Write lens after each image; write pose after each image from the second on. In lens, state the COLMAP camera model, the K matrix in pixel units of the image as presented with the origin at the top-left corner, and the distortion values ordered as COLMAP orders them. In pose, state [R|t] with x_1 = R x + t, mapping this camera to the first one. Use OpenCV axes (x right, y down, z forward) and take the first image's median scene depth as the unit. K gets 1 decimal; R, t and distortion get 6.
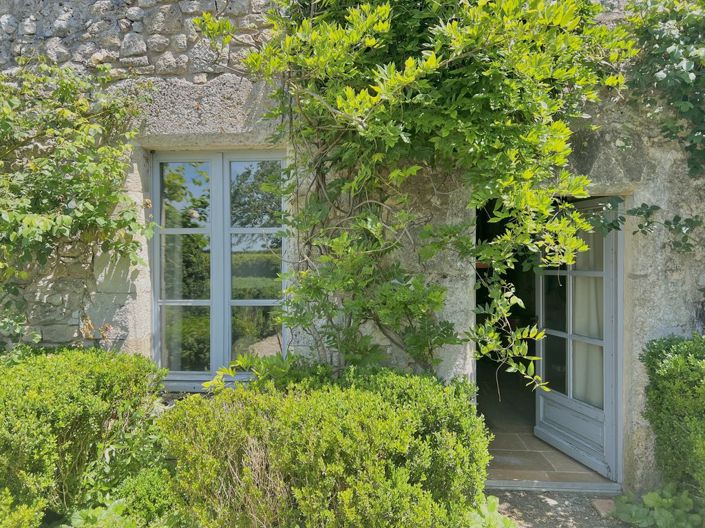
lens RADIAL K [[536.7, 0, 352.5], [0, 536.7, 264.0], [0, 0, 1]] dist [0.006144, -0.003021]
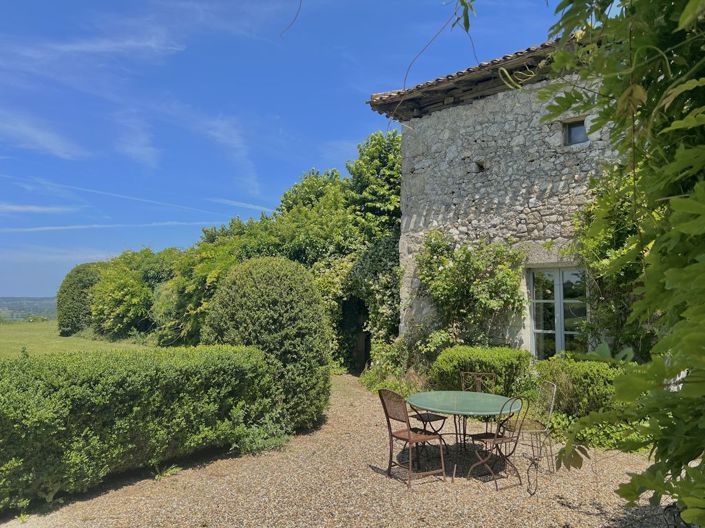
lens RADIAL K [[536.7, 0, 352.5], [0, 536.7, 264.0], [0, 0, 1]] dist [0.006144, -0.003021]
pose [[0.786435, -0.039022, -0.616439, 0.529820], [-0.002070, 0.997830, -0.065806, -0.072831], [0.617669, 0.053029, 0.784648, -1.500312]]
